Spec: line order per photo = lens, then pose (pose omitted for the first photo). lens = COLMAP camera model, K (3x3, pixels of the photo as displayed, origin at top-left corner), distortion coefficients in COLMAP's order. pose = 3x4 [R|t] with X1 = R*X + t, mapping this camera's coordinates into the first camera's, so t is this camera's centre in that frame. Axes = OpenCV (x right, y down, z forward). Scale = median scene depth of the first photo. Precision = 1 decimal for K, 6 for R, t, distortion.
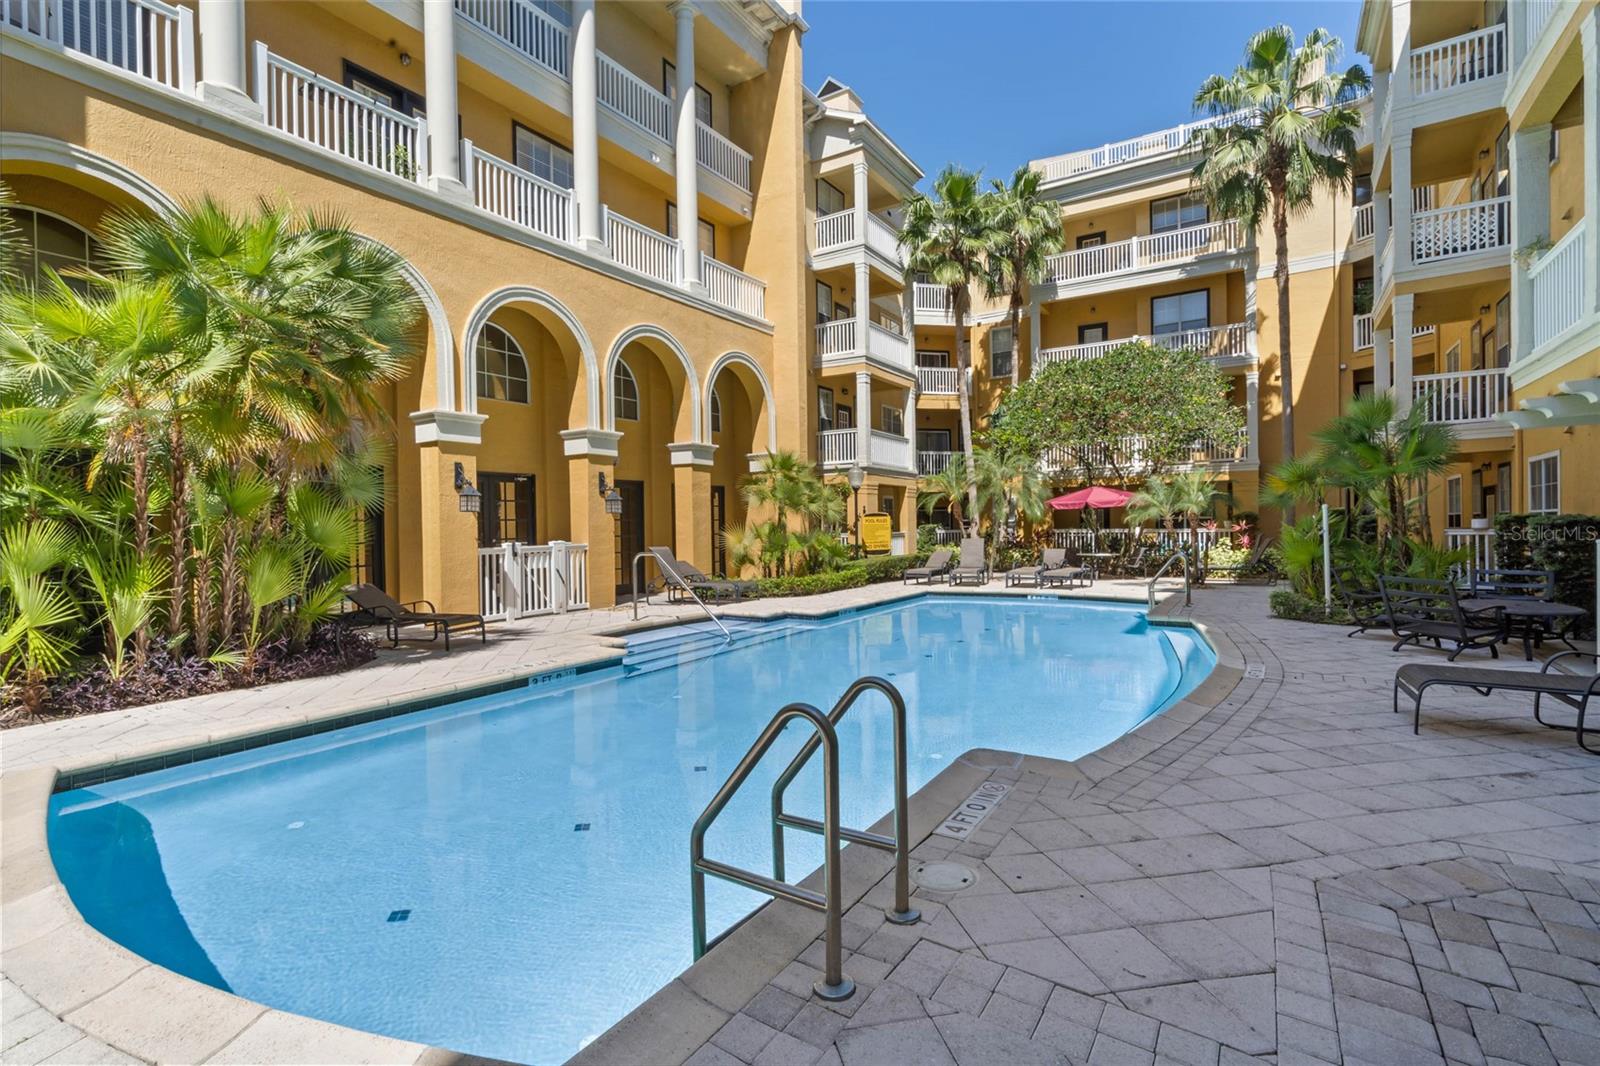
lens RADIAL K [[742.6, 0, 791.7], [0, 742.6, 527.7], [0, 0, 1]] dist [-0.002164, 0.005325]
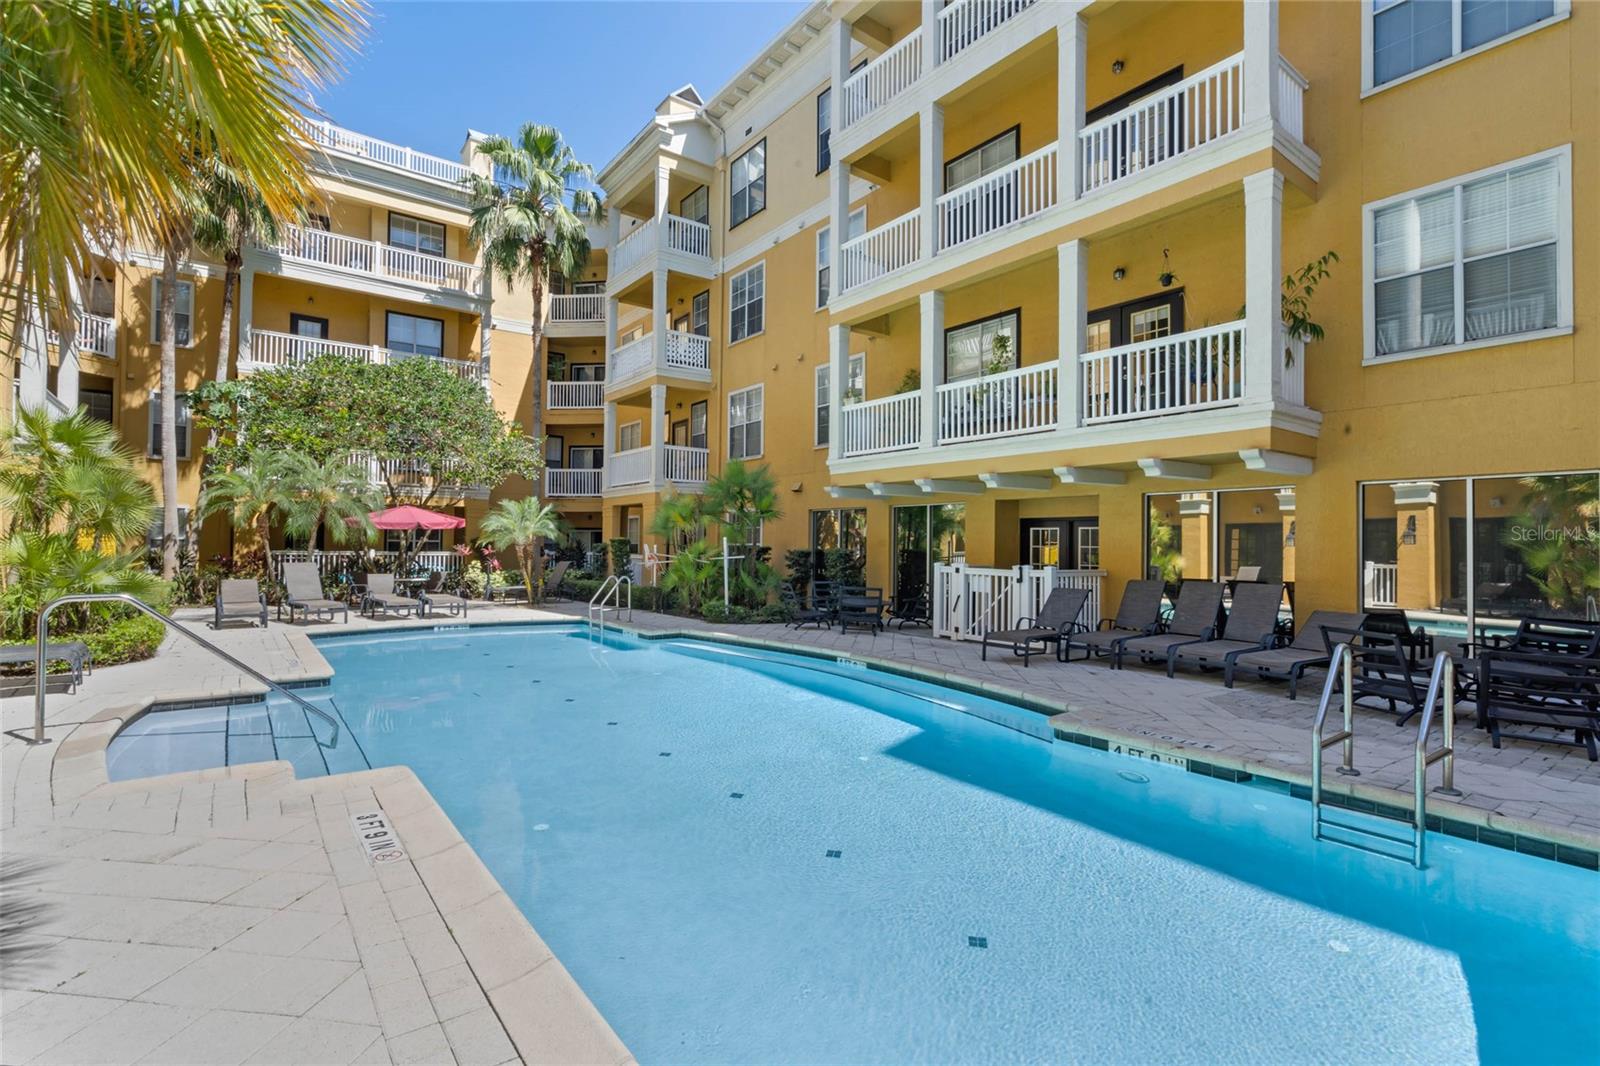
lens RADIAL K [[742.6, 0, 791.7], [0, 742.6, 527.7], [0, 0, 1]] dist [-0.002164, 0.005325]
pose [[0.339470, 0.040230, 0.939756, -0.253411], [-0.012264, 0.999189, -0.038344, 0.001072], [-0.940537, 0.001491, 0.339688, 0.203372]]
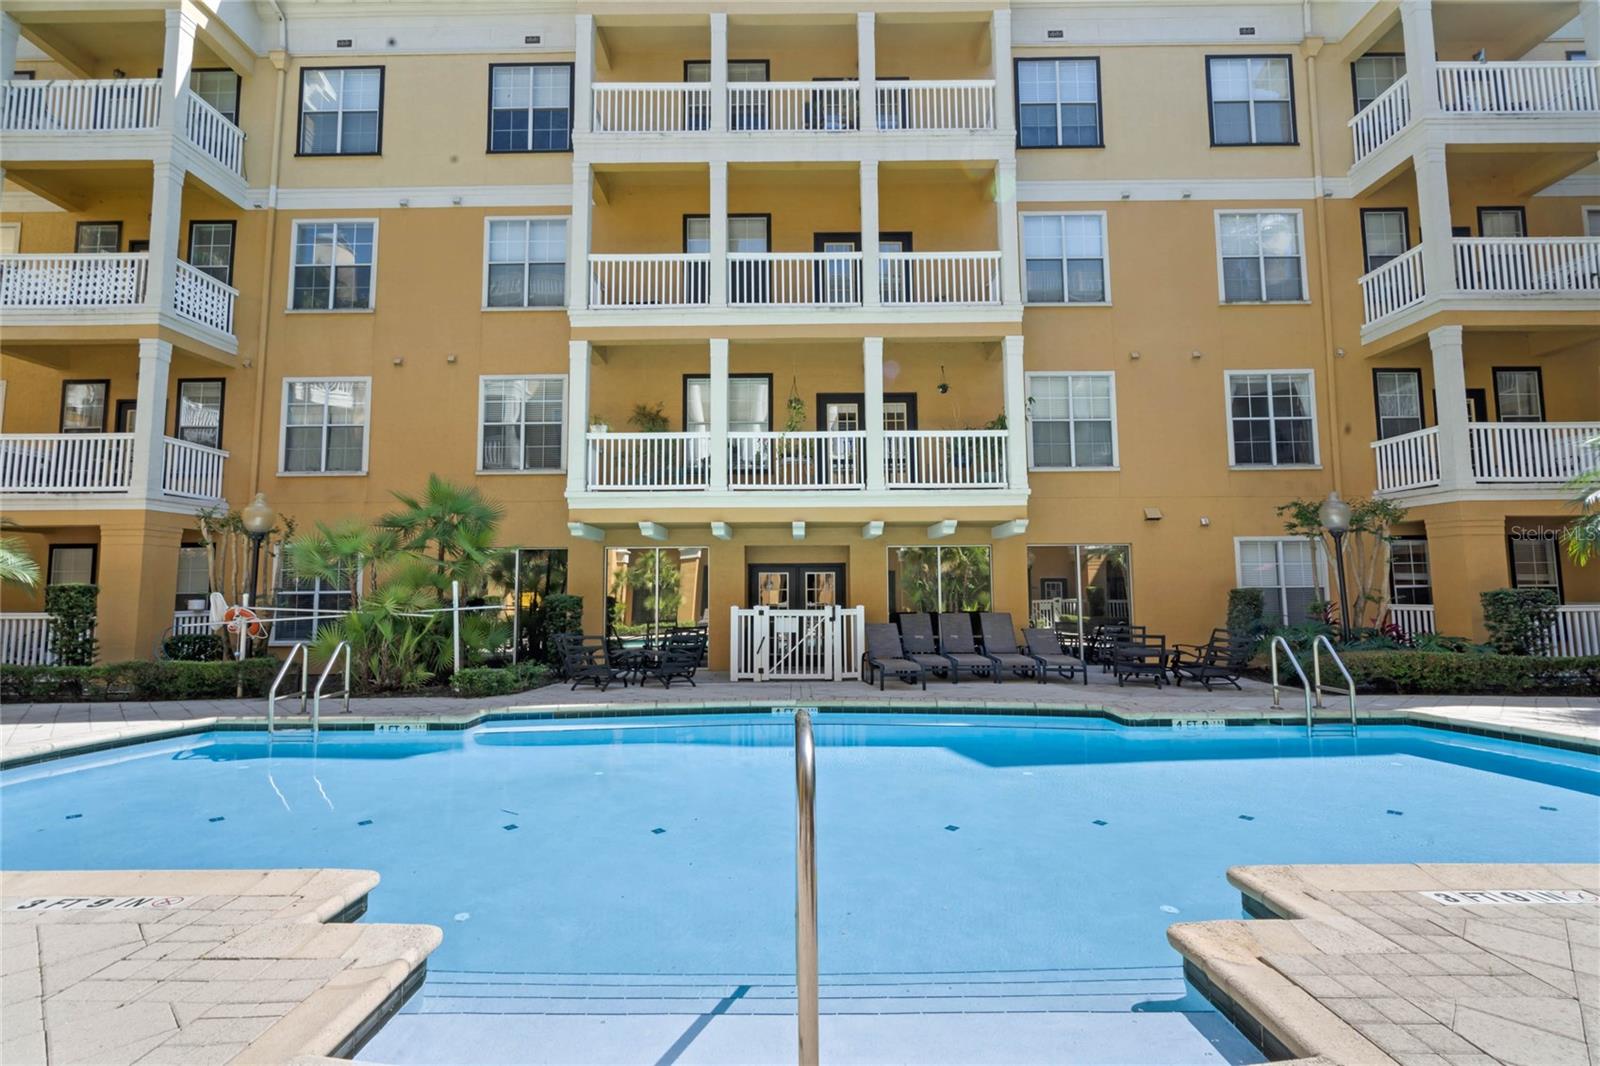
lens RADIAL K [[742.6, 0, 791.7], [0, 742.6, 527.7], [0, 0, 1]] dist [-0.002164, 0.005325]
pose [[-0.534015, 0.090118, 0.840658, -0.192795], [0.016416, 0.995221, -0.096258, 0.000098], [-0.845316, -0.037603, -0.532942, 0.558944]]
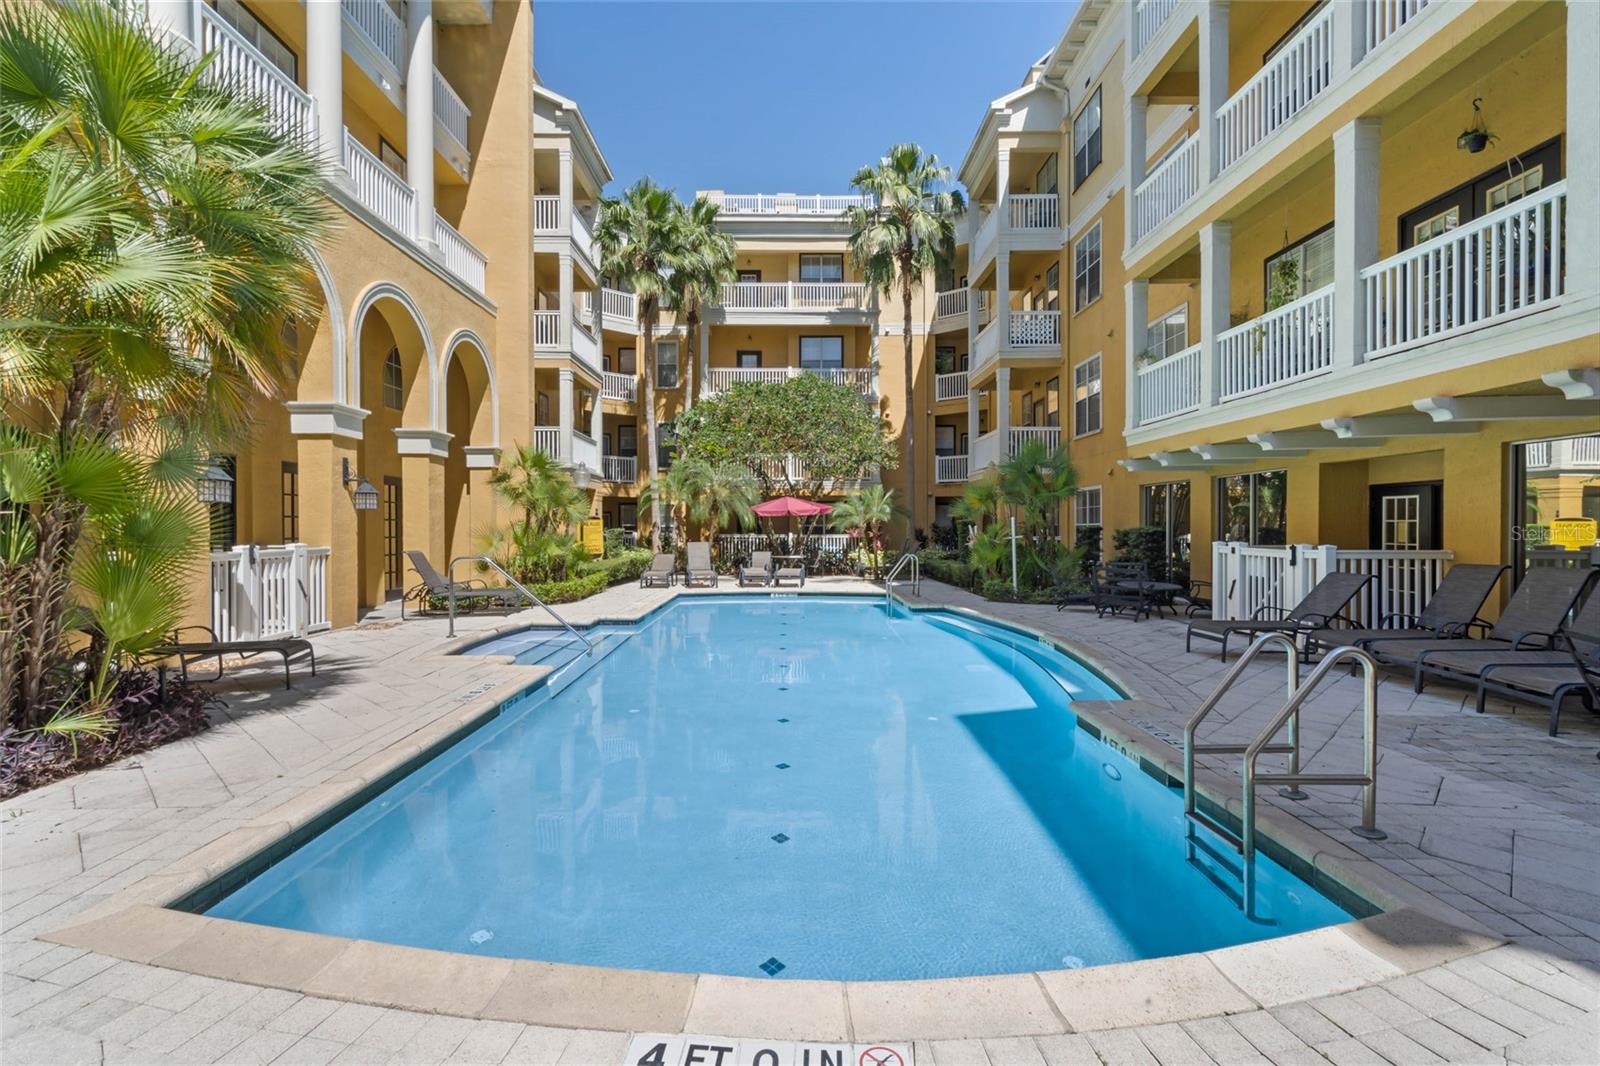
lens RADIAL K [[742.6, 0, 791.7], [0, 742.6, 527.7], [0, 0, 1]] dist [-0.002164, 0.005325]
pose [[0.834873, 0.012716, 0.550295, -0.181570], [-0.008531, 0.999912, -0.010163, 0.002886], [-0.550376, 0.003790, 0.834908, 0.039866]]
